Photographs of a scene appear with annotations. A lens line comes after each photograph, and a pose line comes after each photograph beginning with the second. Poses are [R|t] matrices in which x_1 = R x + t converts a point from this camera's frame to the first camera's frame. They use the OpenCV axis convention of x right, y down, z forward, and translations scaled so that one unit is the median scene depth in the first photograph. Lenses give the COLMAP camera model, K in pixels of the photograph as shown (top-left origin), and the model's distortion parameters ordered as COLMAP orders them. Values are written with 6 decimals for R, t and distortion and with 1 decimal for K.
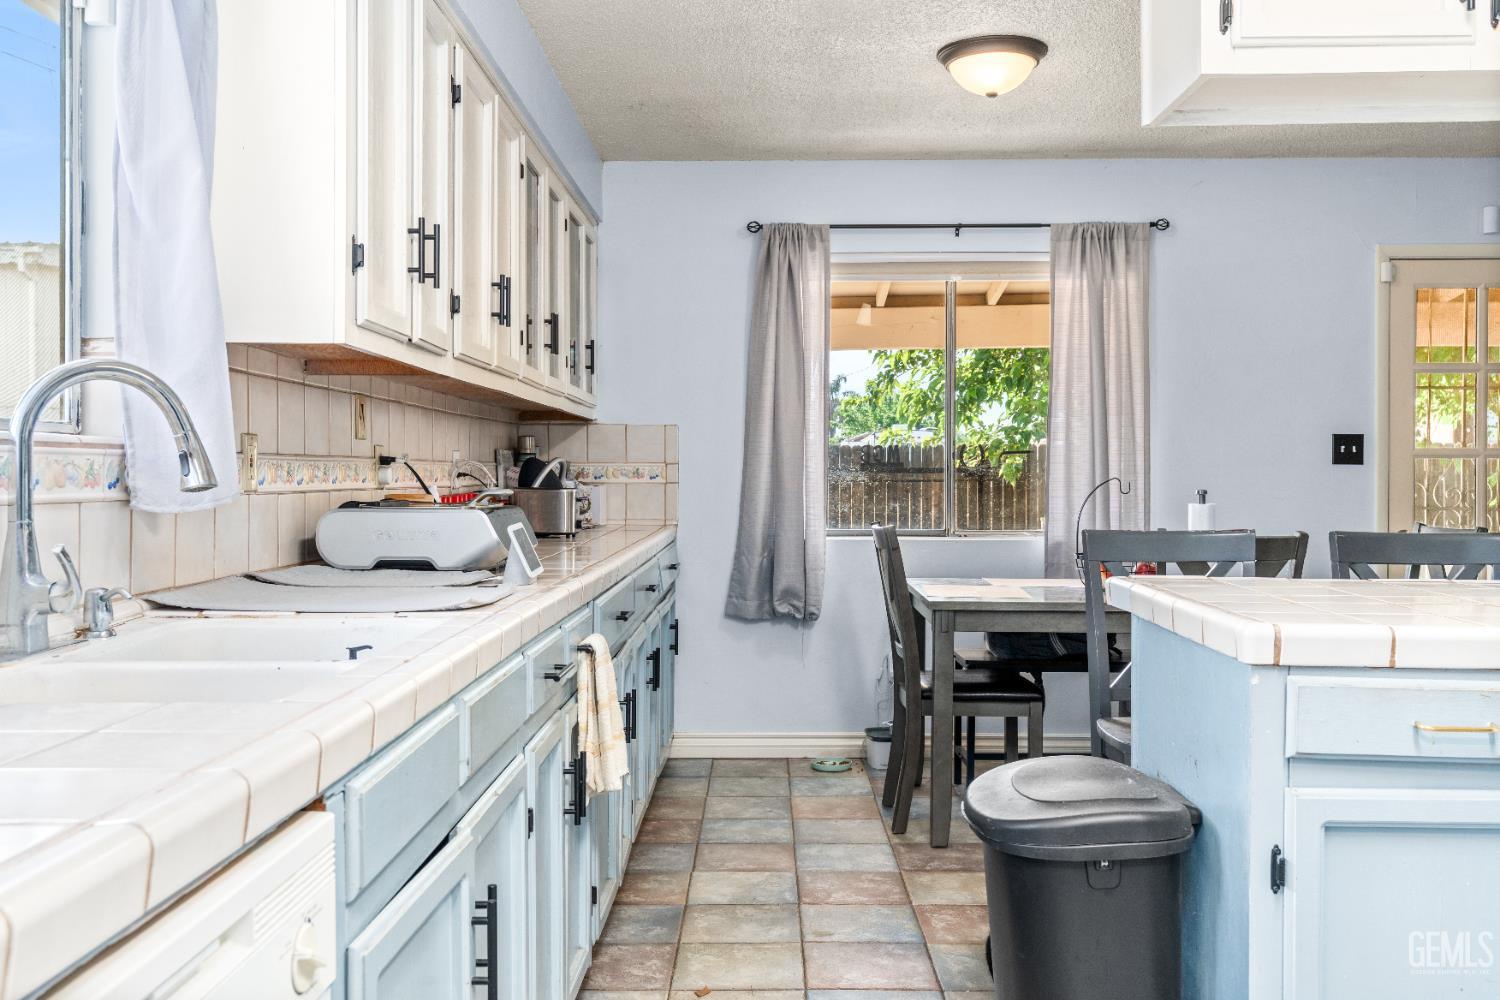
lens RADIAL K [[1329.0, 0, 747.6], [0, 1329.0, 482.8], [0, 0, 1]] dist [0.015421, 0.009433]
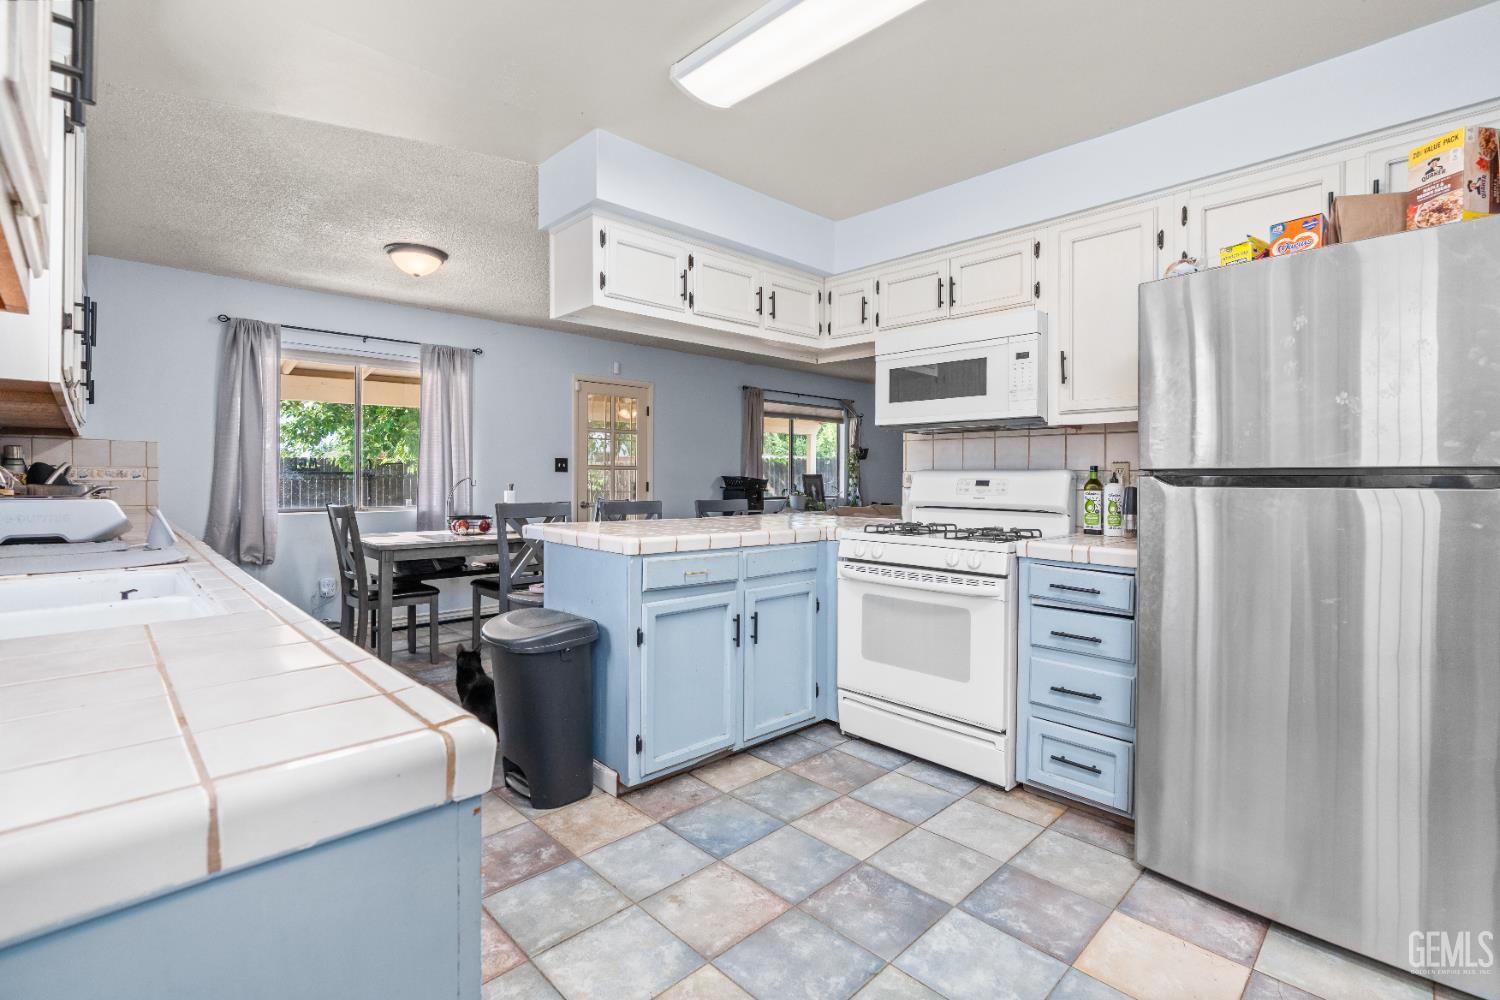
lens RADIAL K [[686.4, 0, 747.1], [0, 686.4, 483.9], [0, 0, 1]] dist [-0.005597, 0.001723]
pose [[0.708449, -0.003849, 0.705752, -0.131396], [-0.000184, 0.999984, 0.005639, -0.000702], [-0.705762, -0.004124, 0.708437, -0.015026]]
